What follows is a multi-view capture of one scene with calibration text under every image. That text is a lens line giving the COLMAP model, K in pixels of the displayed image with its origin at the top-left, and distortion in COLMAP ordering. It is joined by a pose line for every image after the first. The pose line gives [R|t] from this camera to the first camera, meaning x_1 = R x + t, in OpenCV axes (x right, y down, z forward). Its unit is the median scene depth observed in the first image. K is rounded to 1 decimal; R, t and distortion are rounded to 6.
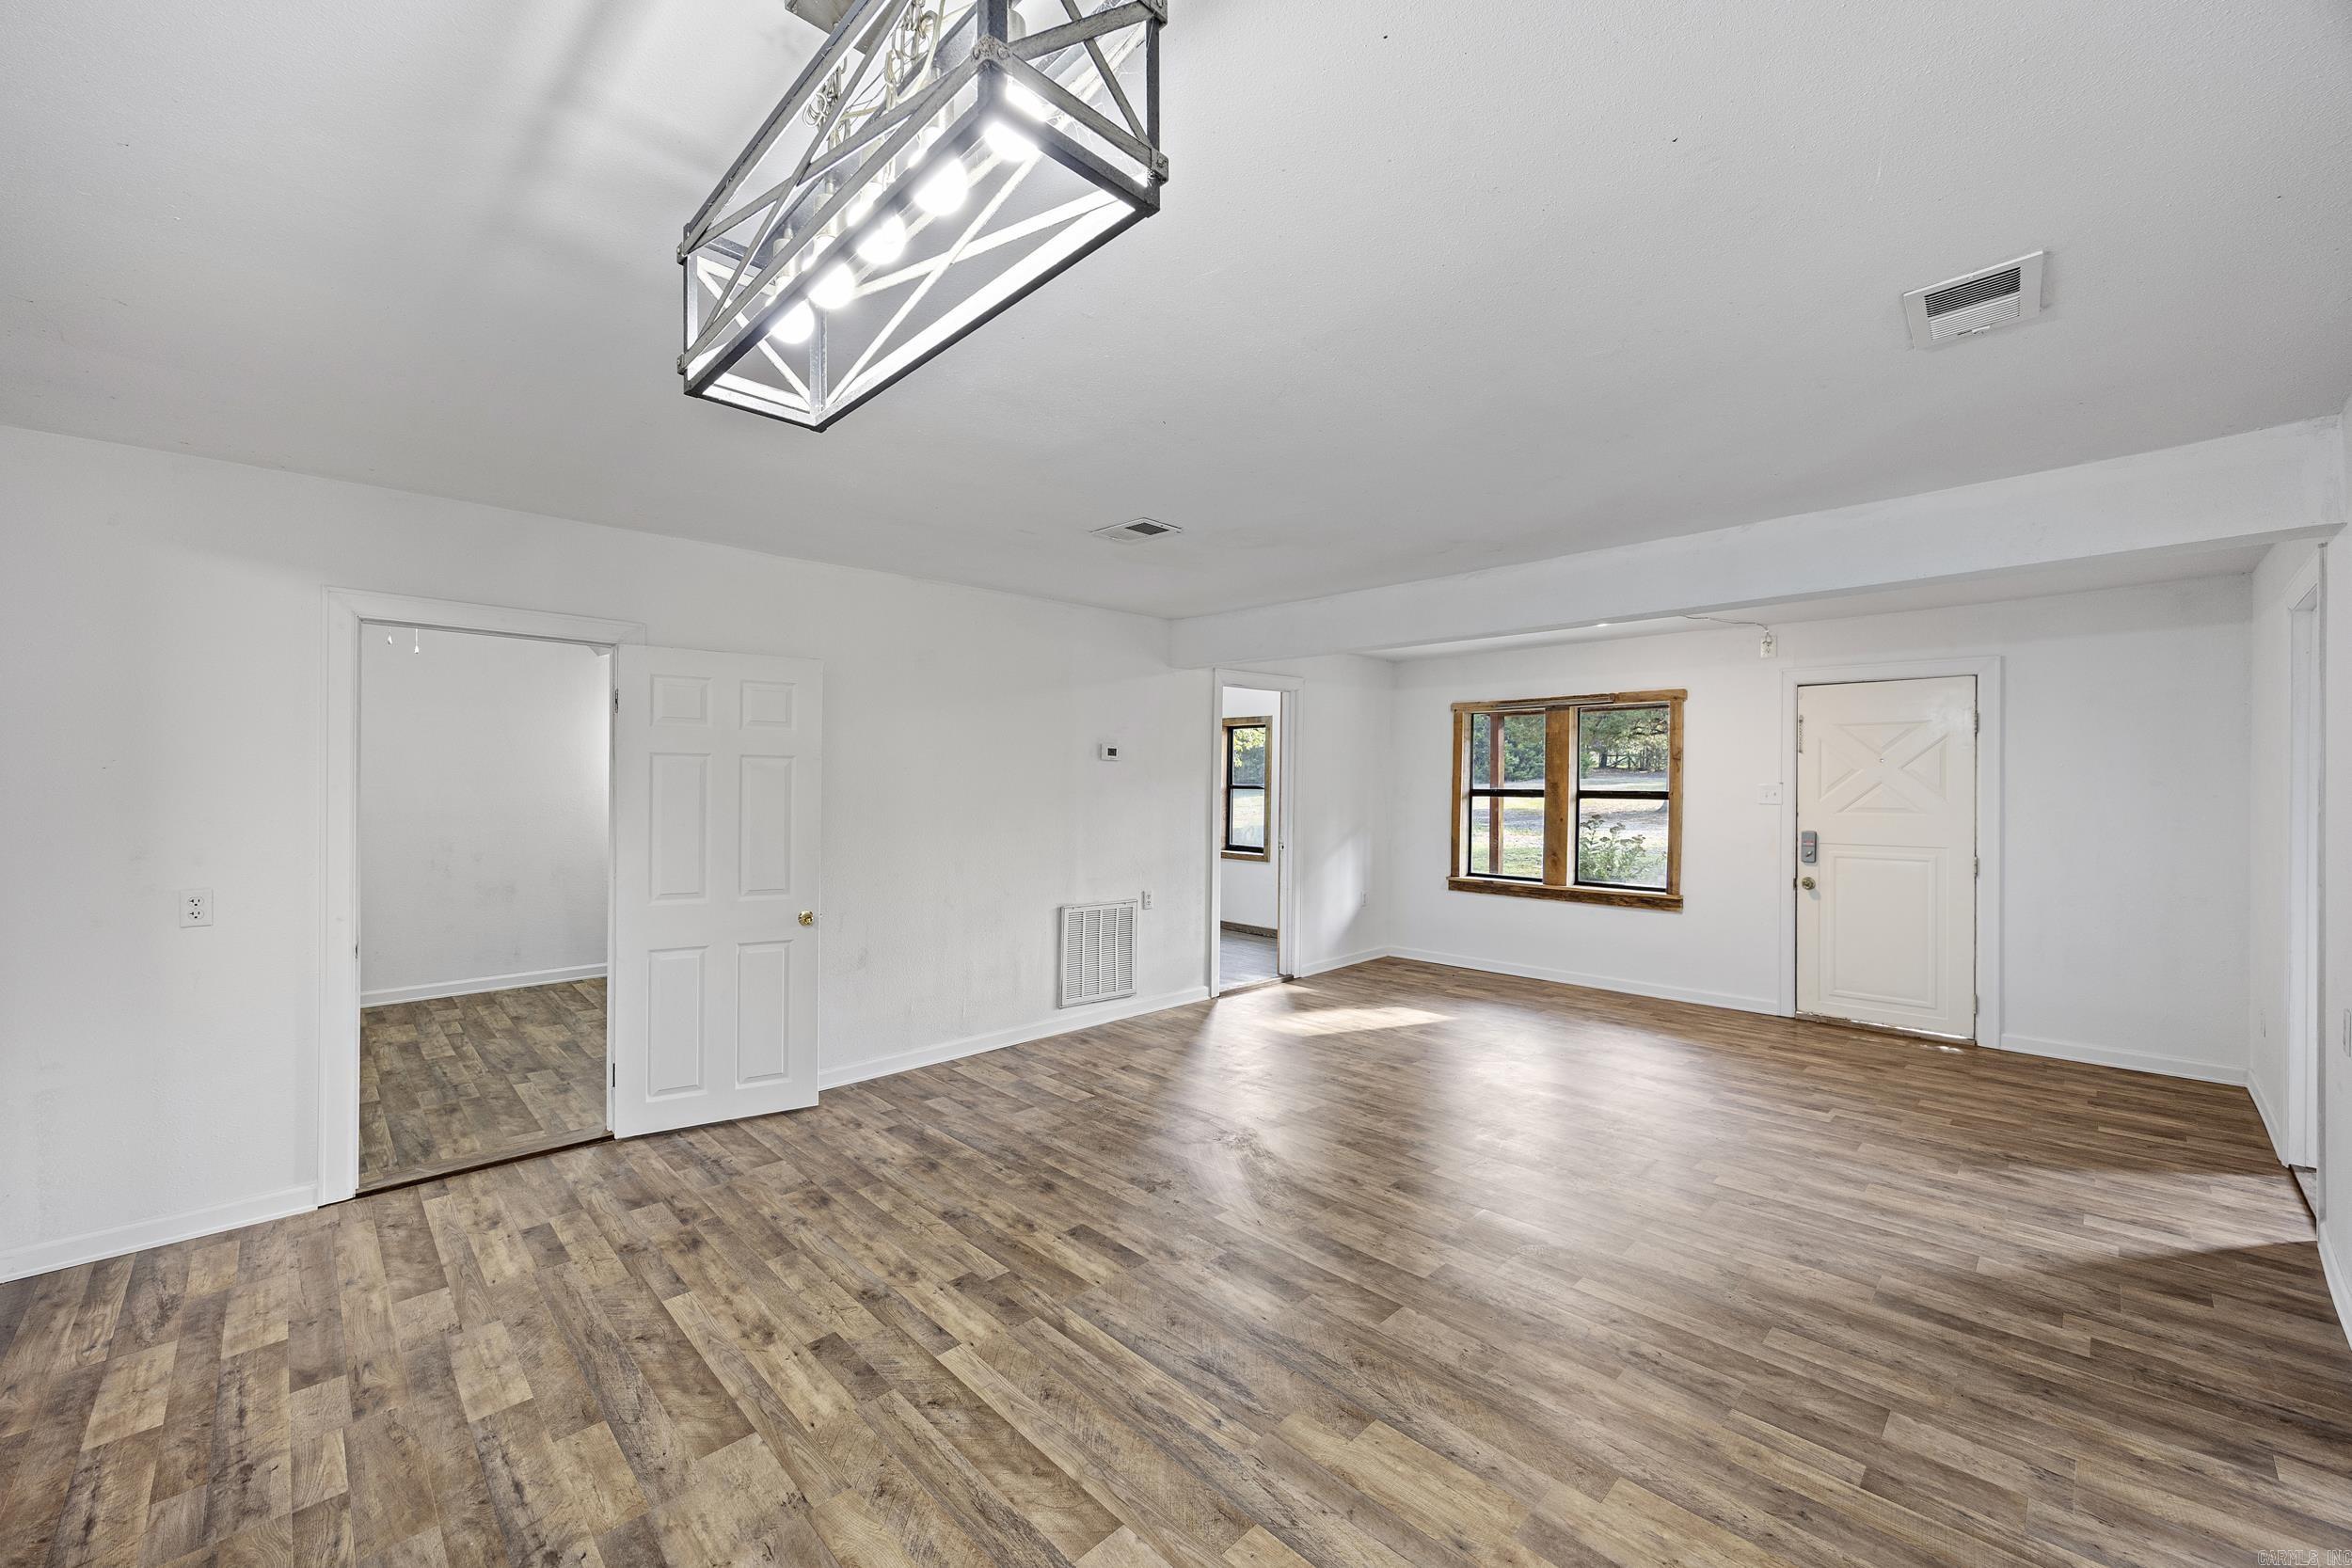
lens RADIAL K [[914.7, 0, 1173.6], [0, 914.7, 779.1], [0, 0, 1]] dist [-0.000637, 0.000010]
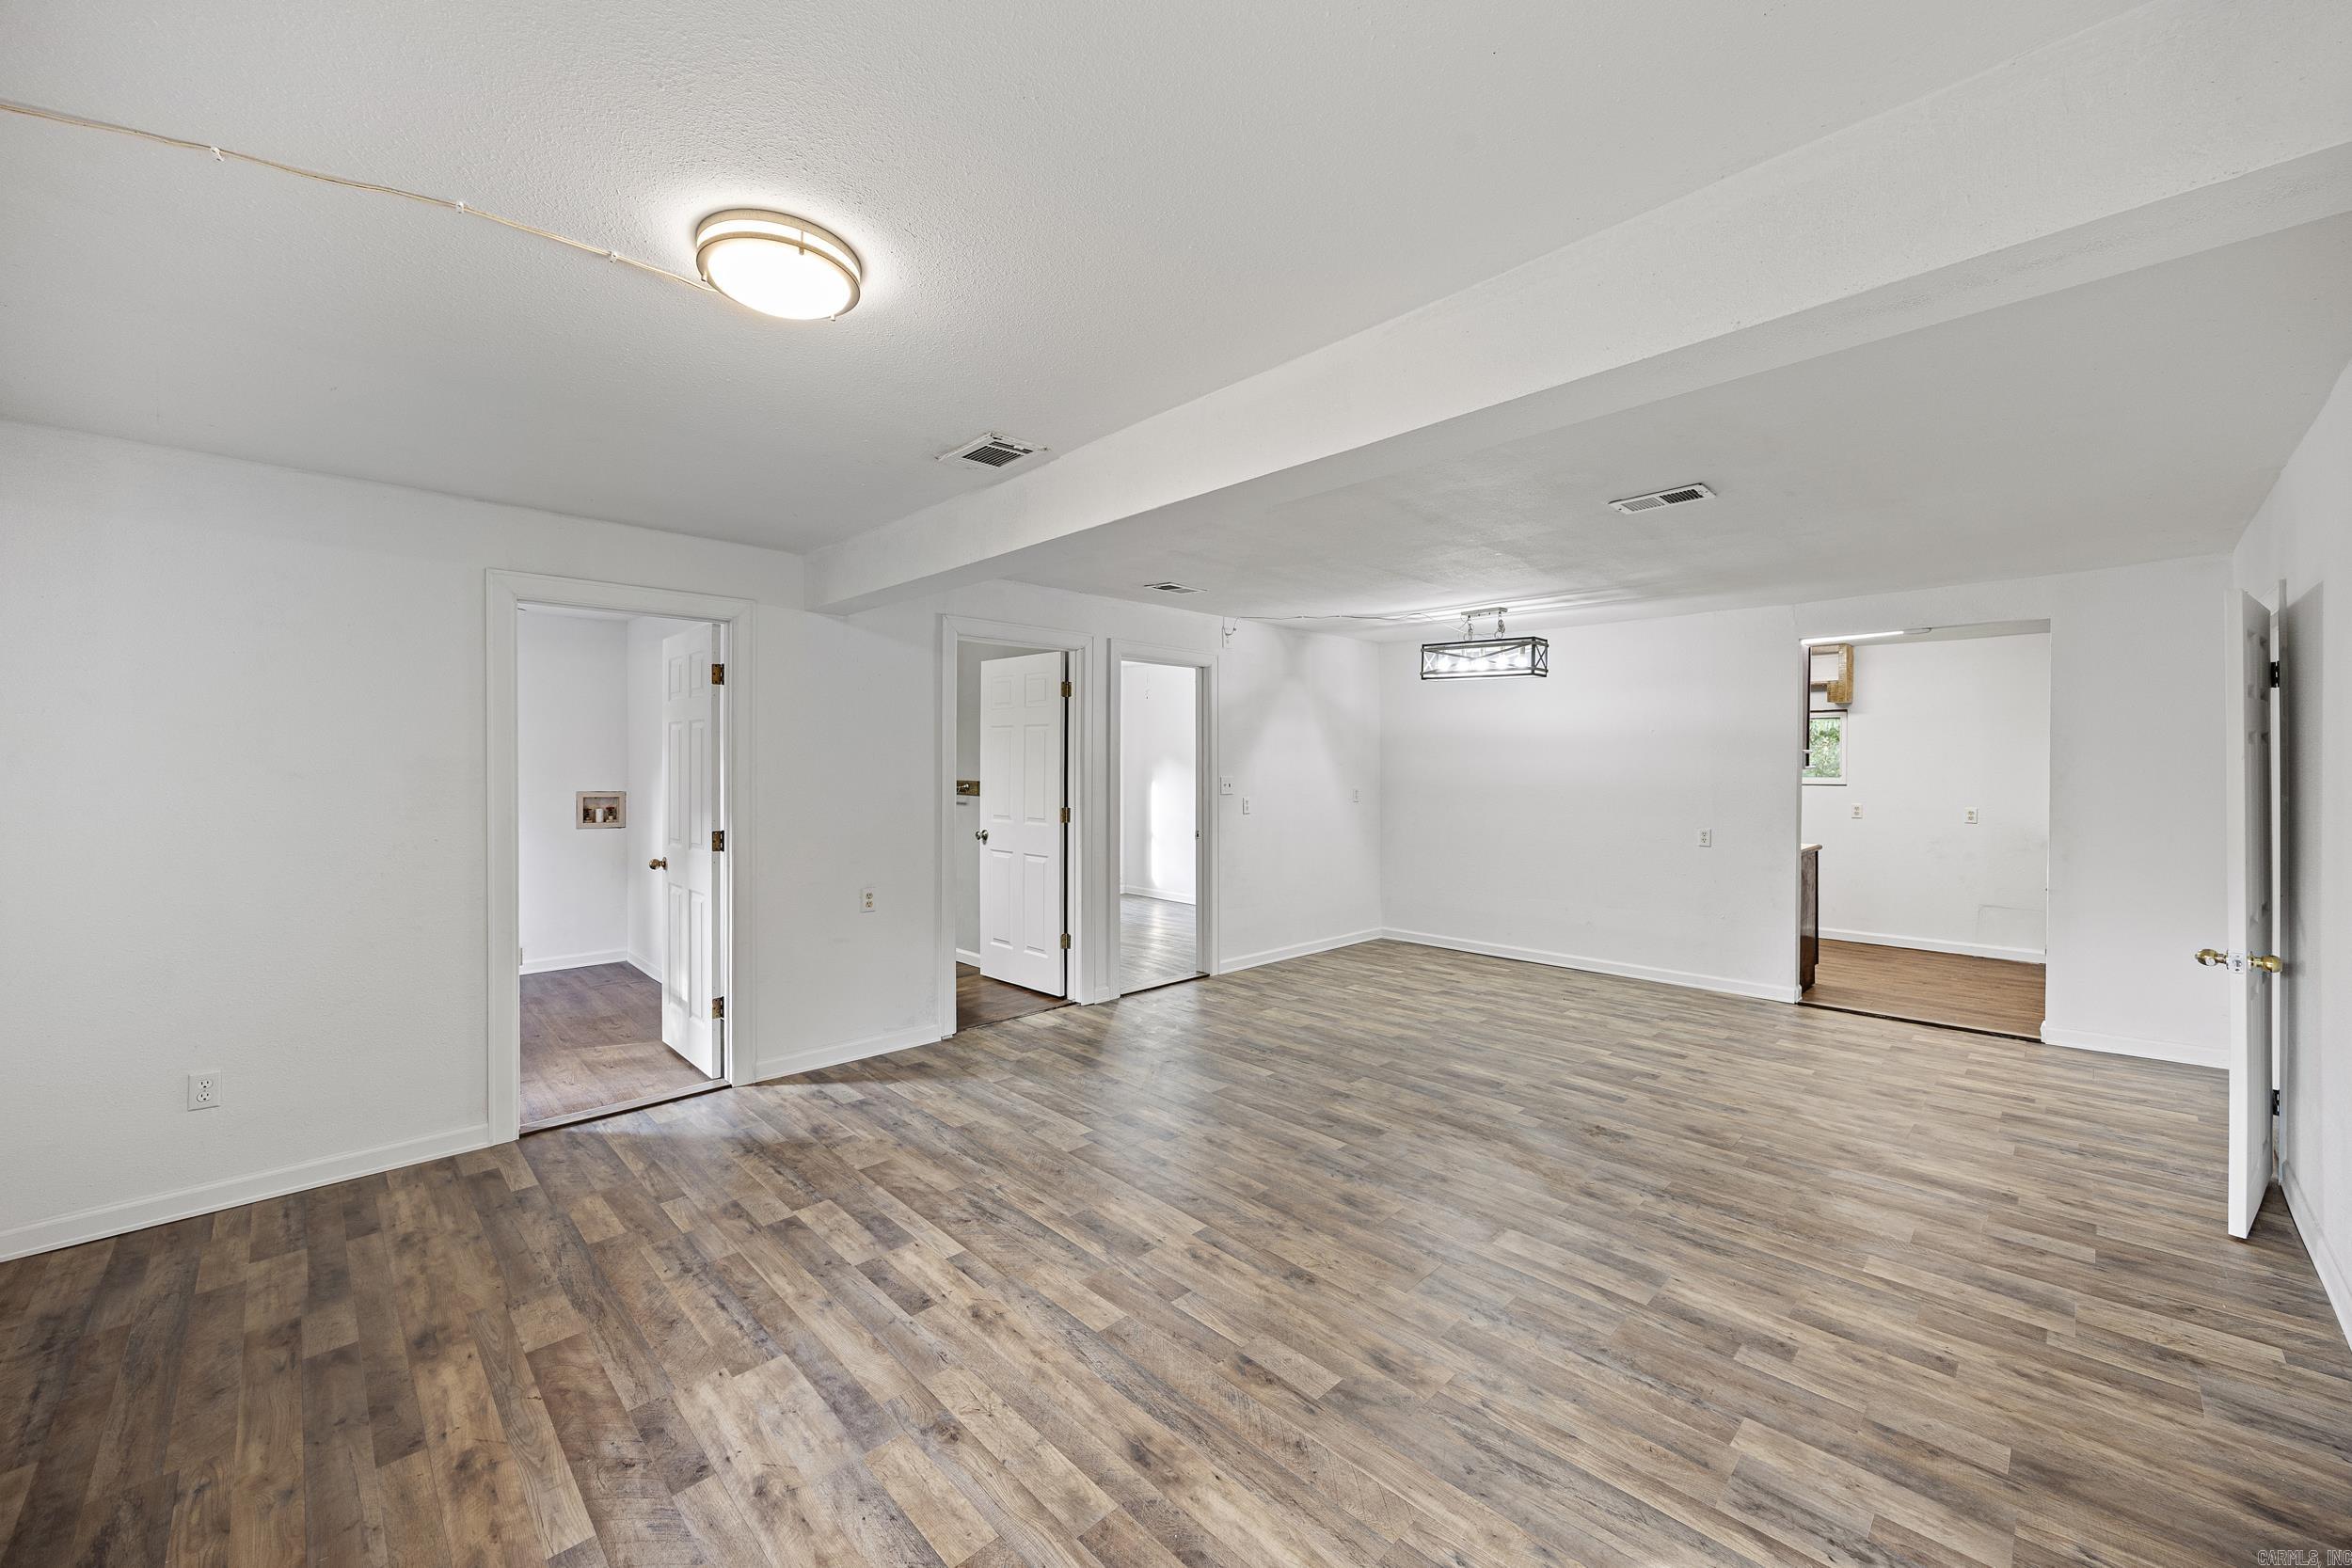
lens RADIAL K [[914.7, 0, 1173.6], [0, 914.7, 779.1], [0, 0, 1]] dist [-0.000637, 0.000010]
pose [[-0.999984, 0.001073, -0.005585, 0.522217], [0.000996, 0.999904, 0.013821, 0.005399], [0.005599, 0.013815, -0.999889, 2.191195]]
